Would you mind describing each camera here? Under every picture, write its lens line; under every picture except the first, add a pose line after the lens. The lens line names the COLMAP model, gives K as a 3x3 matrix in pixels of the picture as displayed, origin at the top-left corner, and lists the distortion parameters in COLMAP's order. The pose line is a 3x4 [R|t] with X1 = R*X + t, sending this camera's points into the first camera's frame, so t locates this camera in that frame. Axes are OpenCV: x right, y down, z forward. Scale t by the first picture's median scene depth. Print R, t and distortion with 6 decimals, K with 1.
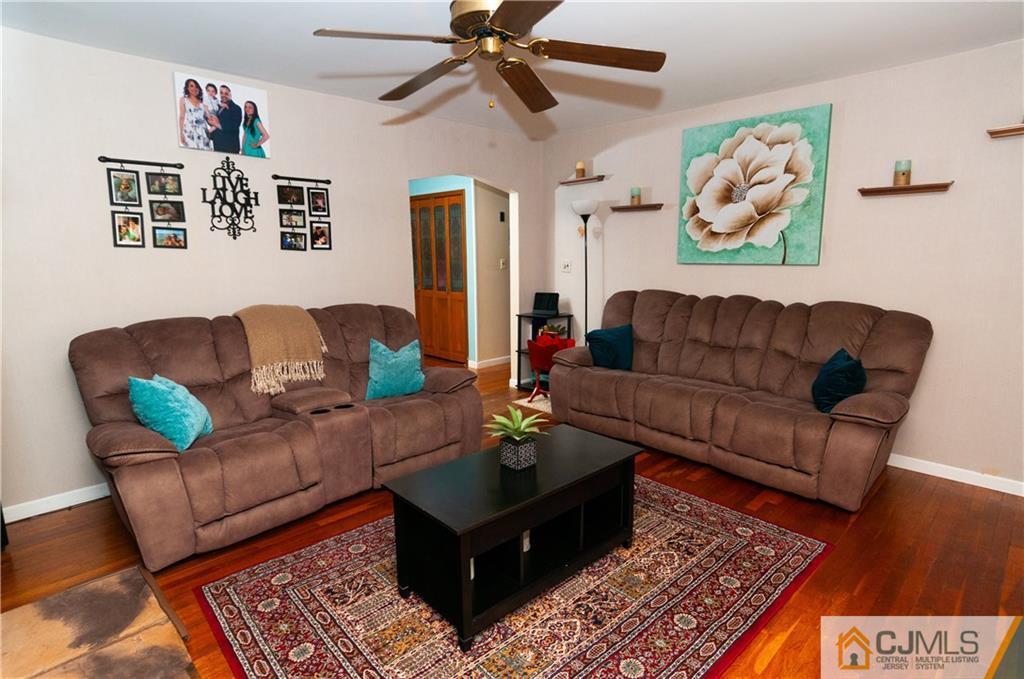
lens RADIAL K [[529.7, 0, 511.1], [0, 529.7, 339.9], [0, 0, 1]] dist [0.009968, -0.005613]
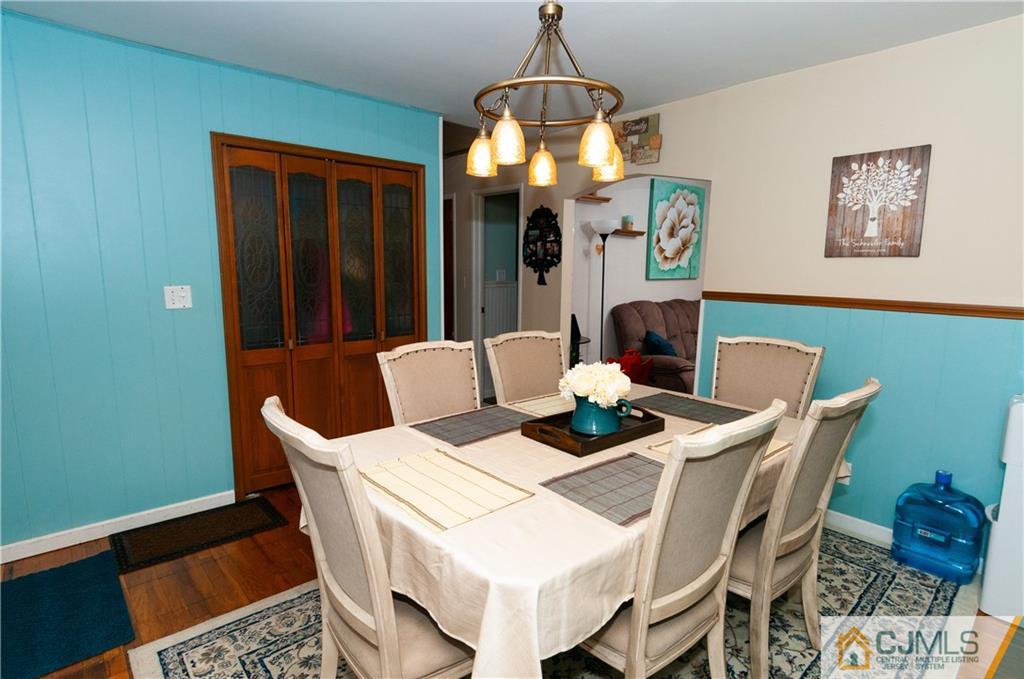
lens RADIAL K [[529.7, 0, 503.3], [0, 529.7, 338.1], [0, 0, 1]] dist [0.009968, -0.005613]
pose [[0.059718, -0.128710, 0.989883, -1.108447], [0.153922, 0.980980, 0.118266, -0.230572], [-0.986277, 0.145302, 0.078394, 1.388752]]
